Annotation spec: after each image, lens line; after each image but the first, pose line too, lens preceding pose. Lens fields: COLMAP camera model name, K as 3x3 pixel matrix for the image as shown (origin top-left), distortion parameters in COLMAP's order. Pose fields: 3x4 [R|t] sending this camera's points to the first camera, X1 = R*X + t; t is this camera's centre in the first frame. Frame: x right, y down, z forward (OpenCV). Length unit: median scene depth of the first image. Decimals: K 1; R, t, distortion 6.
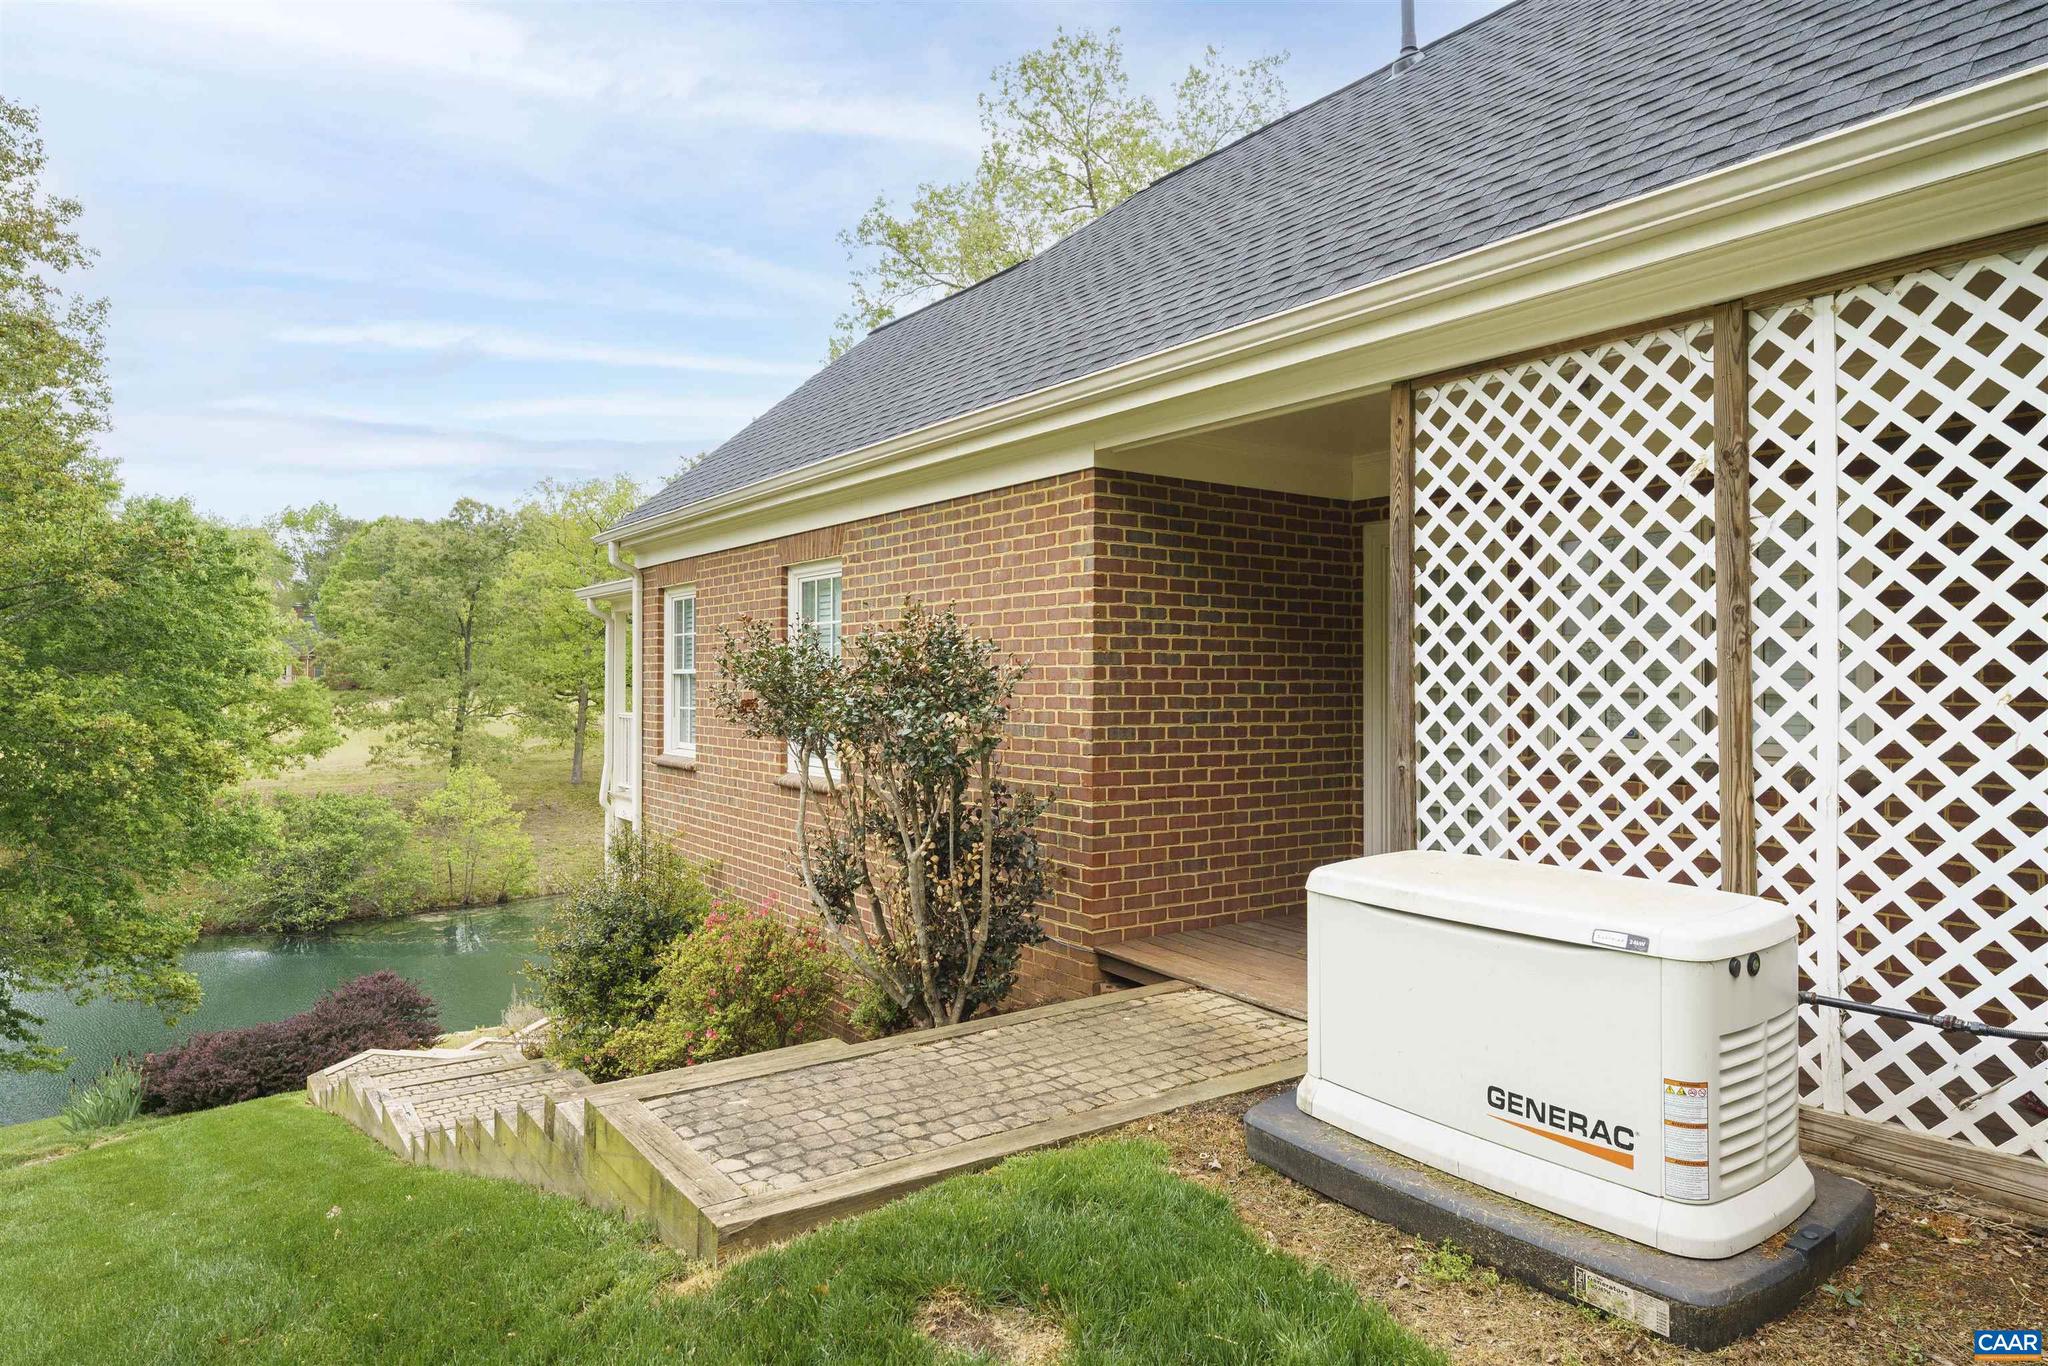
lens RADIAL K [[1216.2, 0, 1024.0], [0, 1216.2, 683.0], [0, 0, 1]] dist [-0.003140, 0.001564]
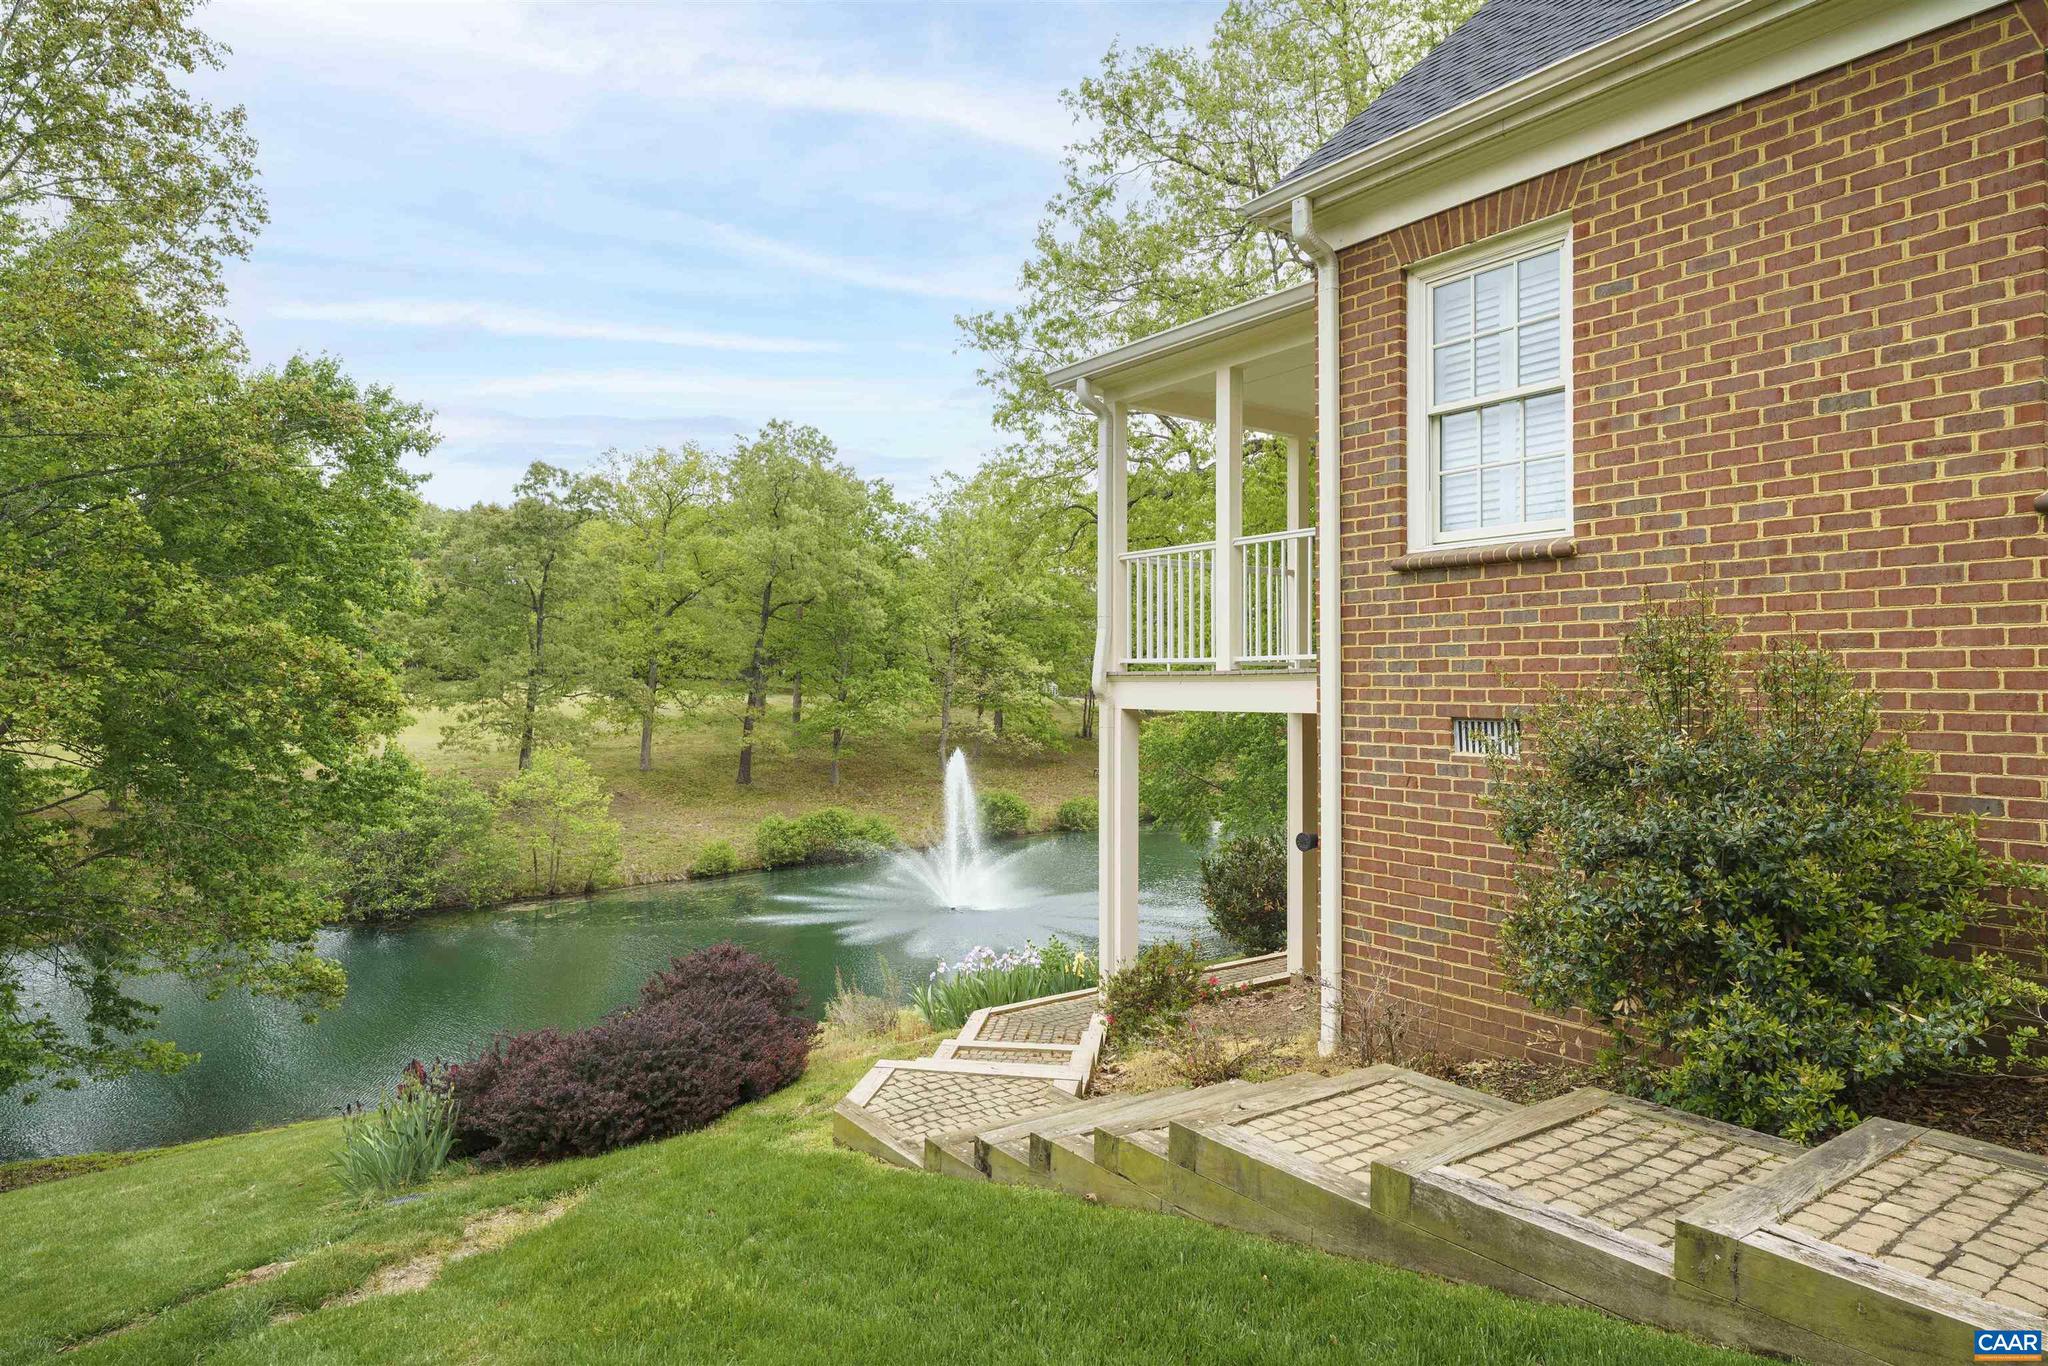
lens RADIAL K [[1216.2, 0, 1024.0], [0, 1216.2, 683.0], [0, 0, 1]] dist [-0.003140, 0.001564]
pose [[0.999952, -0.003208, -0.009246, -0.094179], [0.003204, 0.999995, -0.000438, 0.023743], [0.009248, 0.000408, 0.999957, 0.081992]]
